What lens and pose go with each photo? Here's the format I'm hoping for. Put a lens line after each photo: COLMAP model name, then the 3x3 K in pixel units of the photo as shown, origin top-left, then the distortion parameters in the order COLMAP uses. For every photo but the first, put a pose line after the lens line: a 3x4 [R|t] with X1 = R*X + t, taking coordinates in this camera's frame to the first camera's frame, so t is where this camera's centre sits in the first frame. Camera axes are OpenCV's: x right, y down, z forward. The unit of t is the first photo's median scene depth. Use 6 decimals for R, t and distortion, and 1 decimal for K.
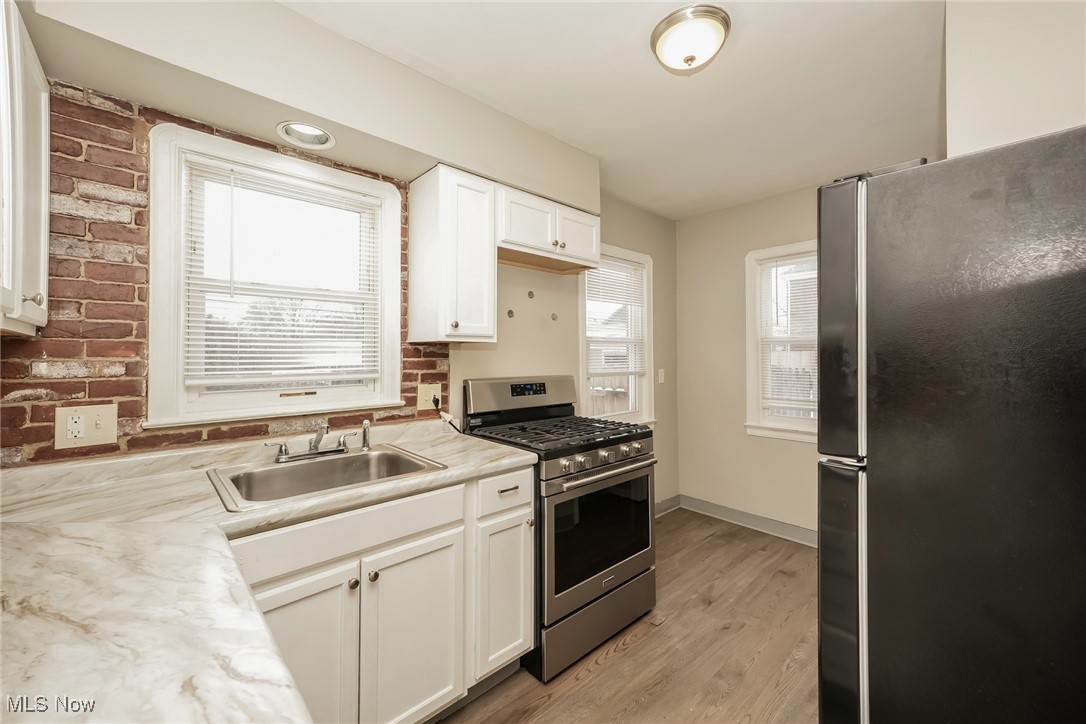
lens RADIAL K [[437.6, 0, 543.0], [0, 437.6, 362.0], [0, 0, 1]] dist [-0.007585, 0.000087]
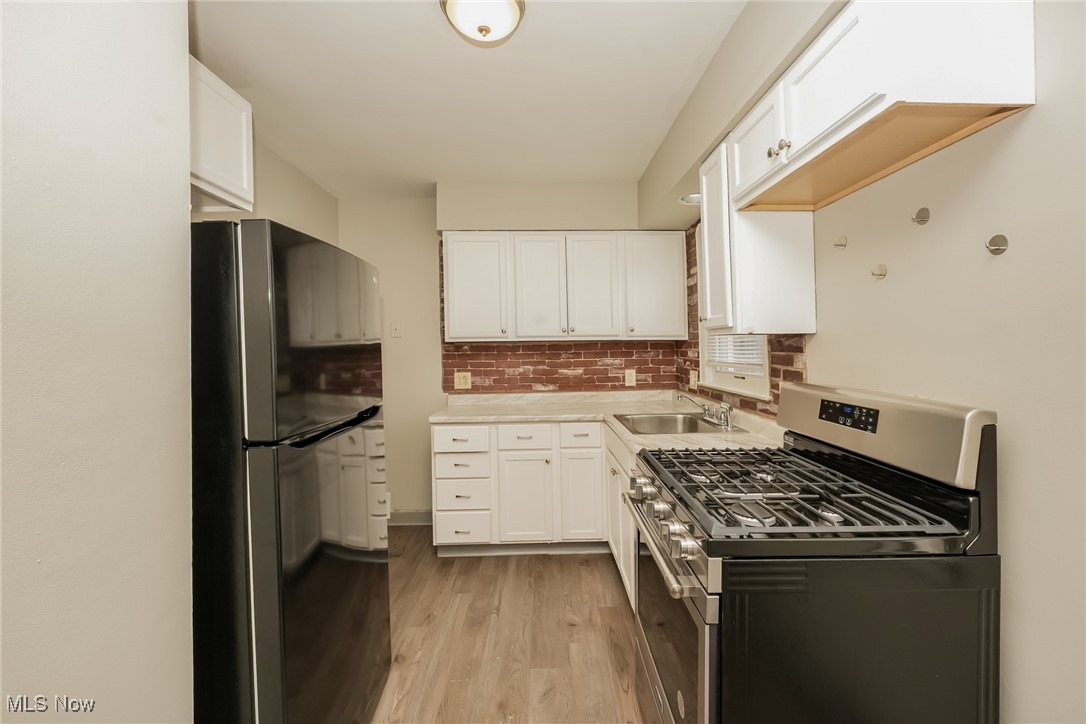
lens RADIAL K [[437.6, 0, 543.0], [0, 437.6, 362.0], [0, 0, 1]] dist [-0.007585, 0.000087]
pose [[-0.680475, 0.037323, -0.731820, 0.674321], [0.003919, 0.998873, 0.047299, -0.031770], [0.732761, 0.029318, -0.679854, 1.204532]]
